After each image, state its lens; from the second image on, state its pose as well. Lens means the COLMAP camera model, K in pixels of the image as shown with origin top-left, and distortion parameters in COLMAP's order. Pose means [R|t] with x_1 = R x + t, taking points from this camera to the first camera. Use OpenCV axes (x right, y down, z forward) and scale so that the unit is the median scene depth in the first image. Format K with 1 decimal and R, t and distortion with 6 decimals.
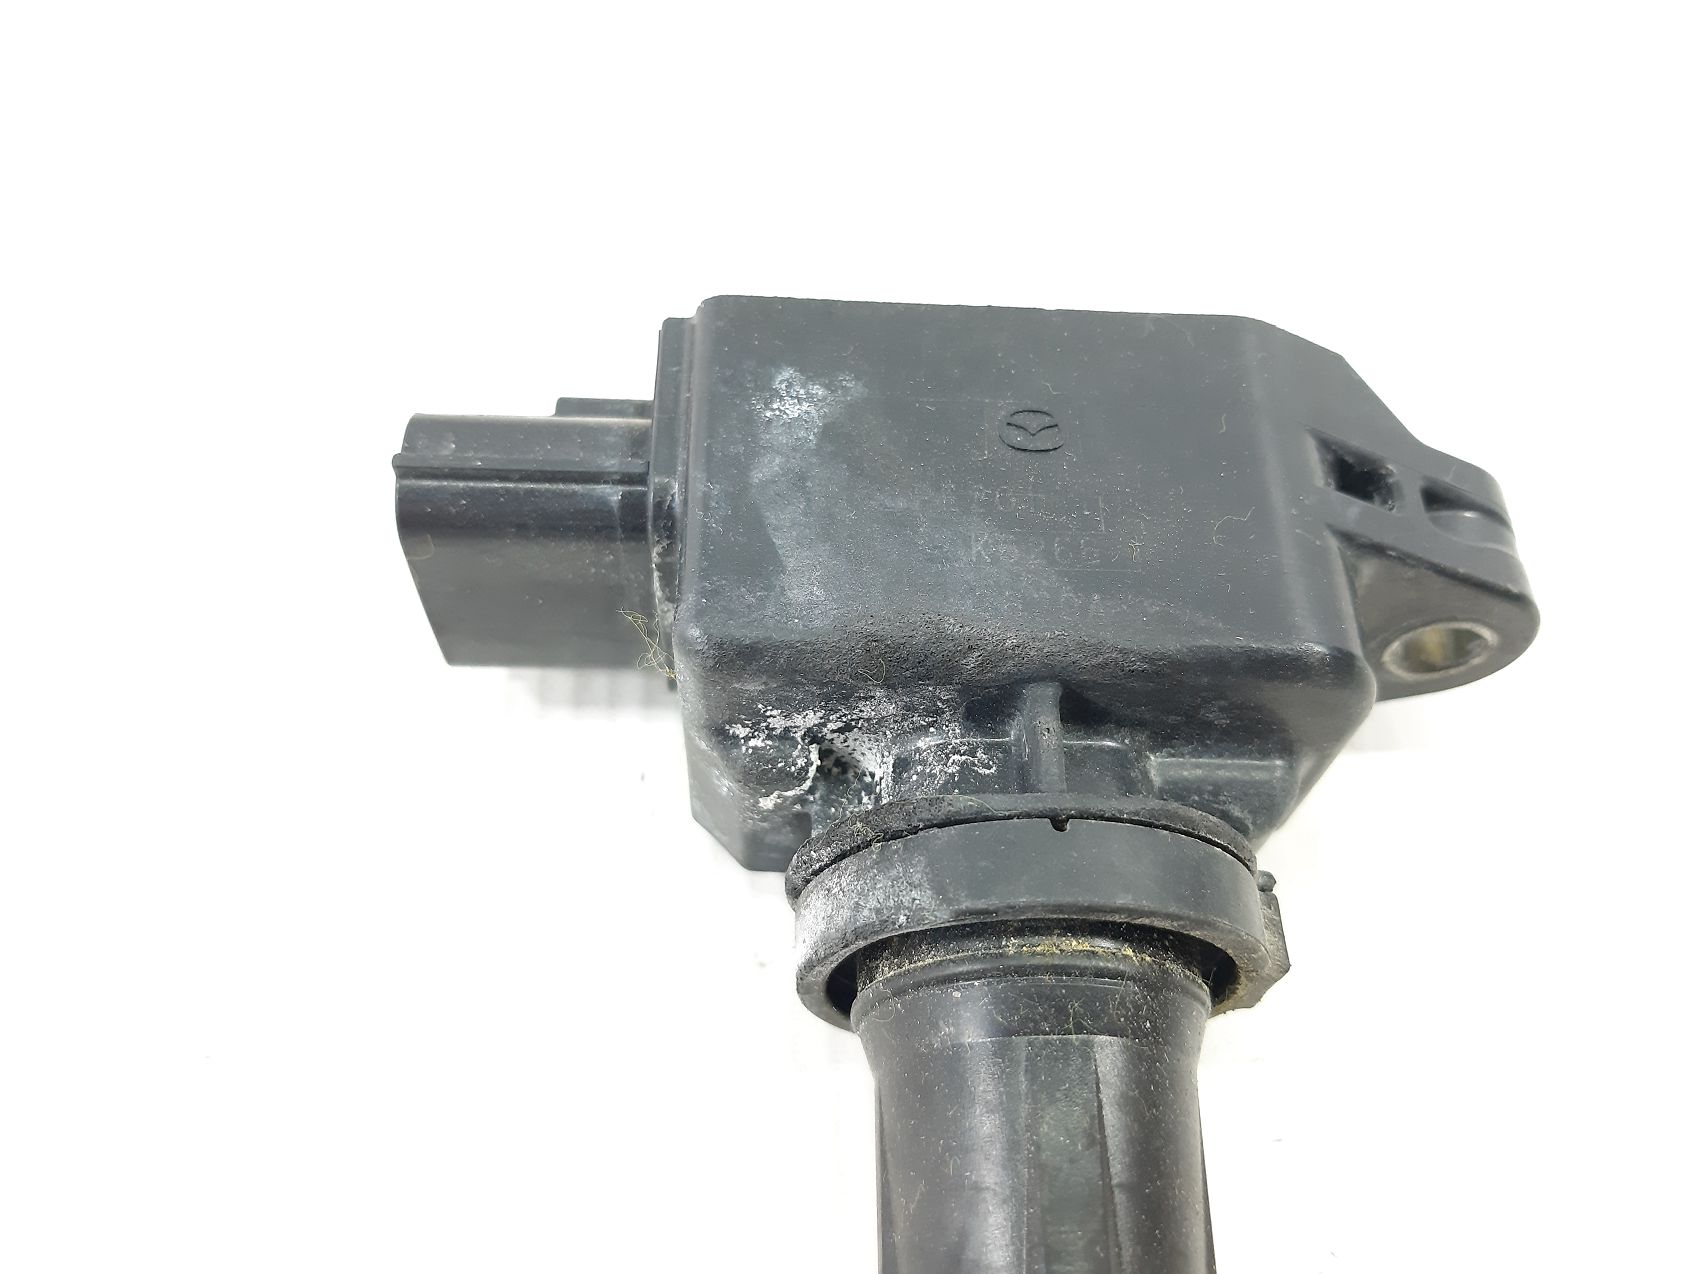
lens RADIAL K [[1372.3, 0, 849.5], [0, 1372.3, 637.0], [0, 0, 1]] dist [0.075607, -0.002203]
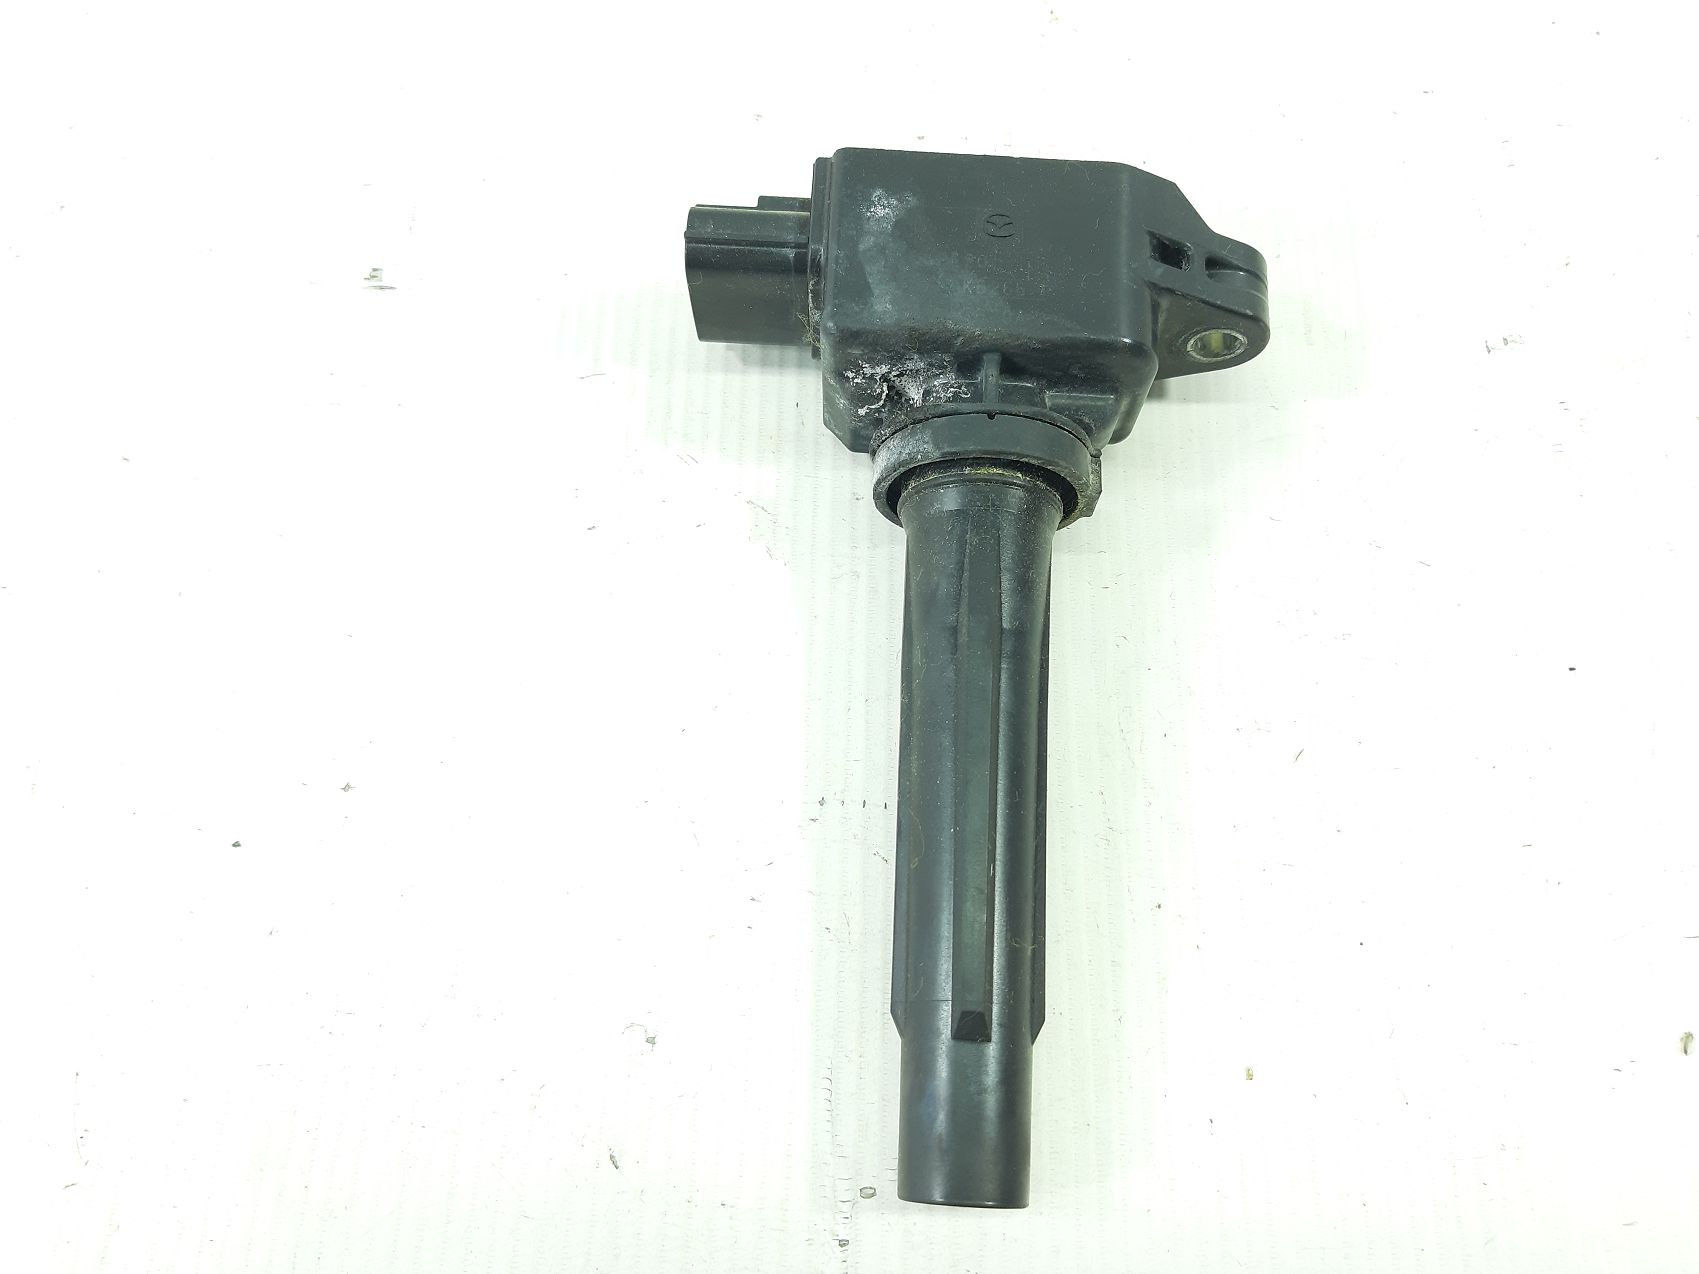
lens RADIAL K [[1372.3, 0, 849.5], [0, 1372.3, 637.0], [0, 0, 1]] dist [0.075607, -0.002203]
pose [[0.996543, 0.044027, -0.070448, 0.084397], [-0.028703, 0.978267, 0.205351, 0.029636], [0.077958, -0.202619, 0.976150, -1.119782]]
